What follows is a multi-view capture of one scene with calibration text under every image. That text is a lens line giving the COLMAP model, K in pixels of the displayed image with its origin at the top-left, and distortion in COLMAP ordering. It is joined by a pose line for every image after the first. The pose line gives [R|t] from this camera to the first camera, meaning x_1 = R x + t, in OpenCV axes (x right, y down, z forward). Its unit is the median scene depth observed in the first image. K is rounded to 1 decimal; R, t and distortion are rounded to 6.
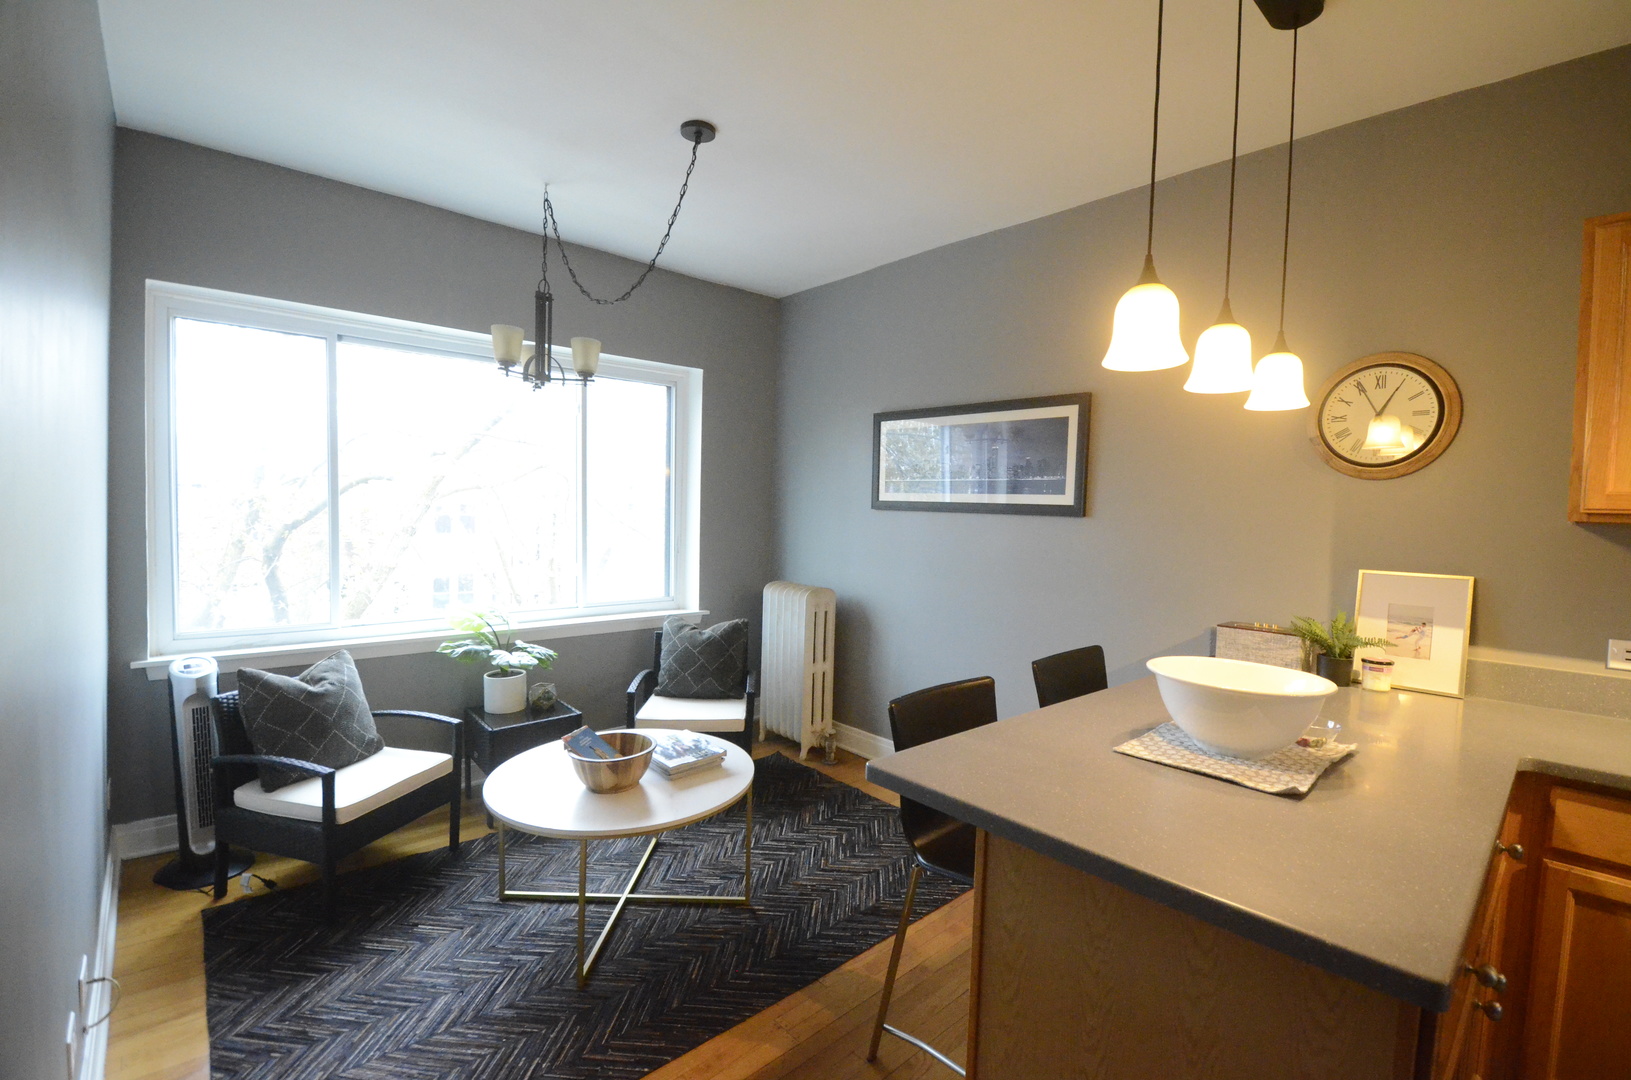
lens RADIAL K [[720.6, 0, 815.5], [0, 720.6, 540.0], [0, 0, 1]] dist [-0.033967, -0.000466]
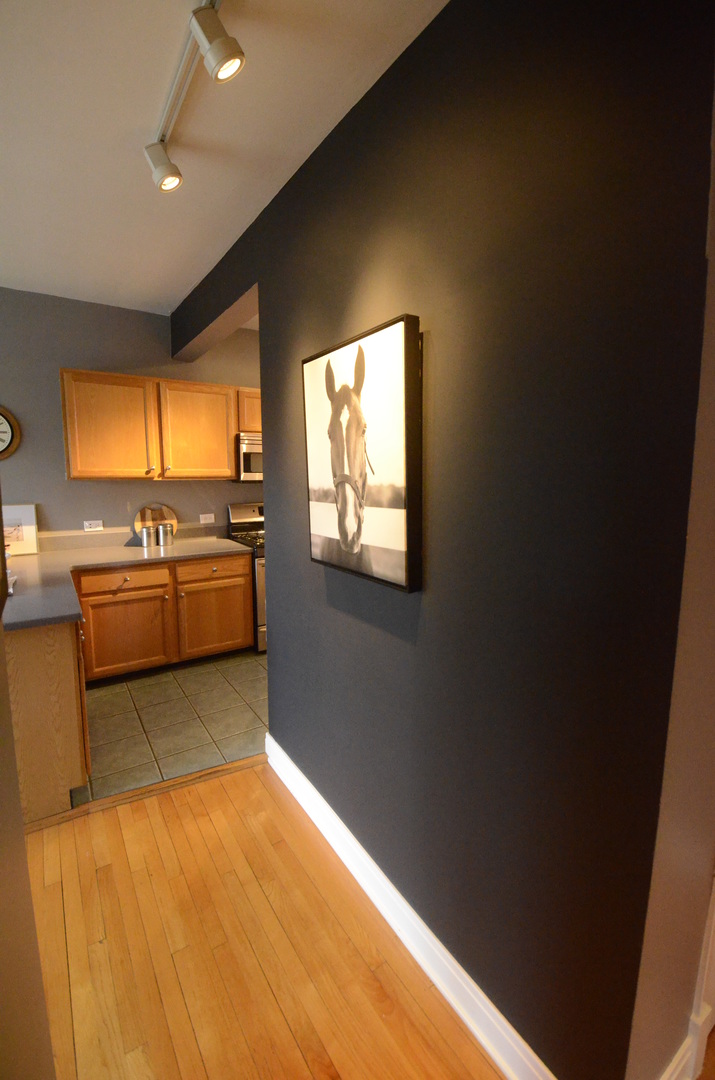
lens RADIAL K [[477.1, 0, 357.5], [0, 477.1, 540.0], [0, 0, 1]] dist [-0.033967, -0.000466]
pose [[0.145661, -0.175550, 0.973635, -0.576689], [0.037716, 0.984401, 0.171849, -0.068920], [-0.988615, 0.011690, 0.150010, -0.398725]]
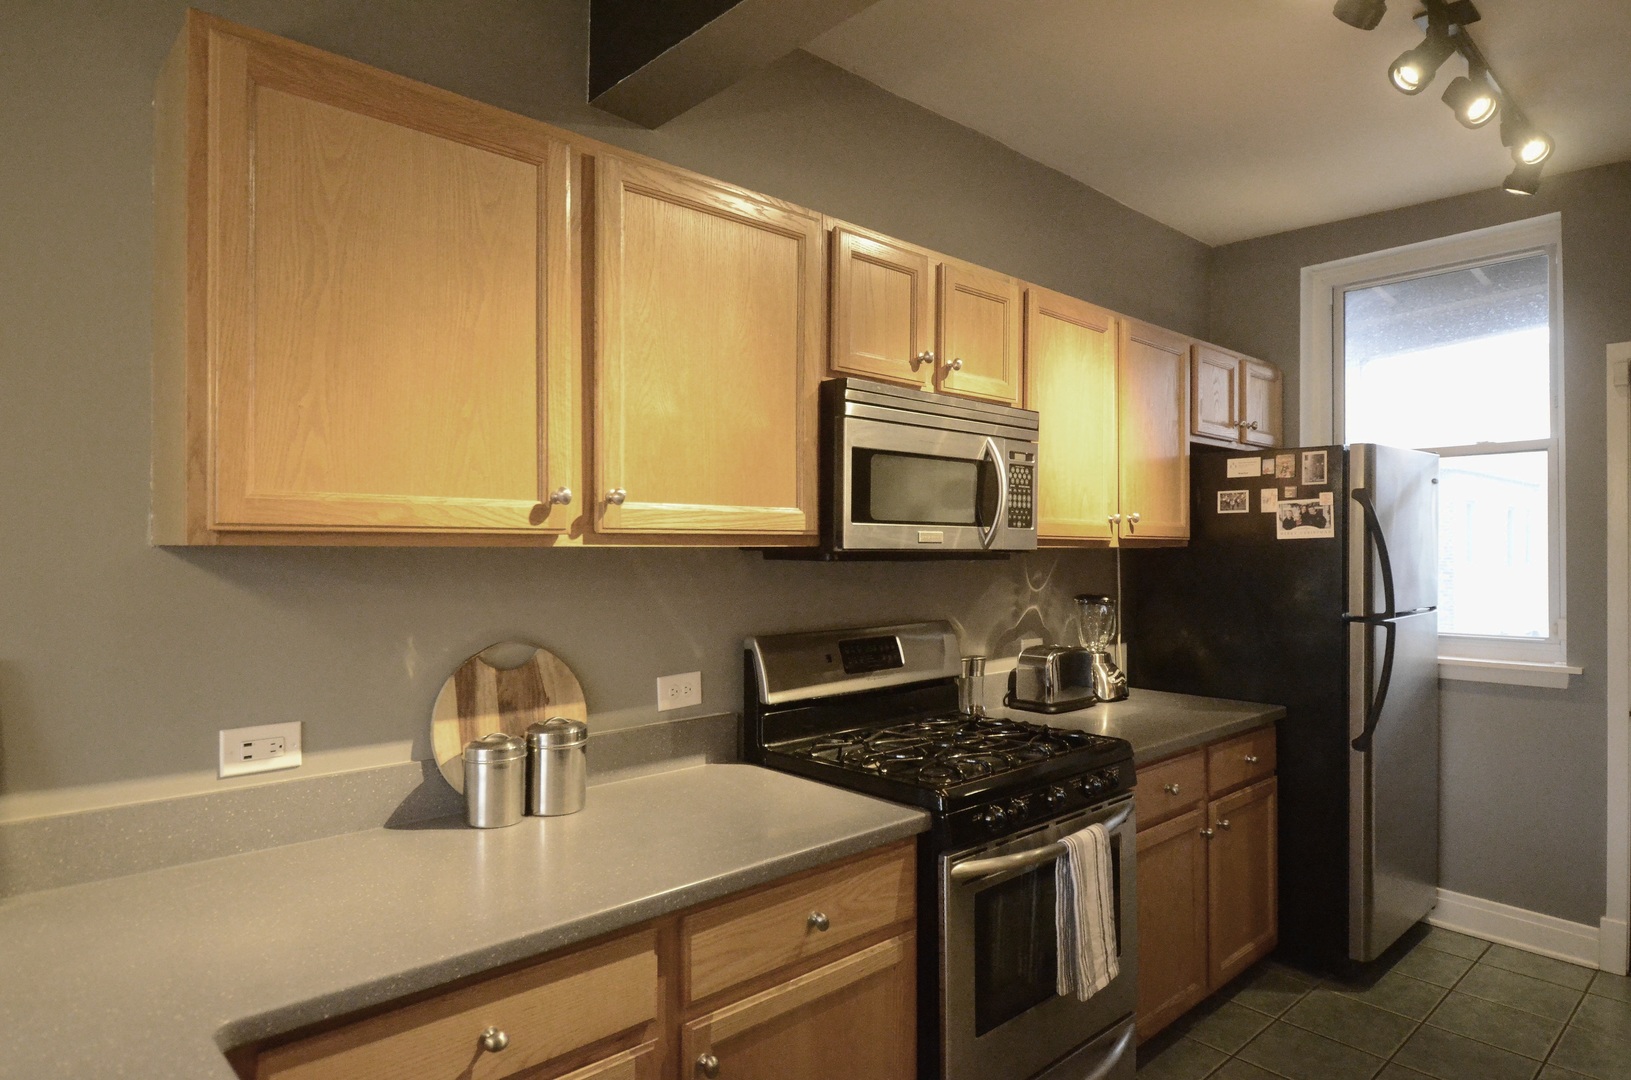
lens RADIAL K [[990.8, 0, 815.5], [0, 990.8, 540.0], [0, 0, 1]] dist [-0.003890, -0.000144]
pose [[-0.014817, -0.034589, 0.999292, 0.268578], [0.032671, 0.998851, 0.035058, -0.040038], [-0.999356, 0.033168, -0.013670, 0.474287]]
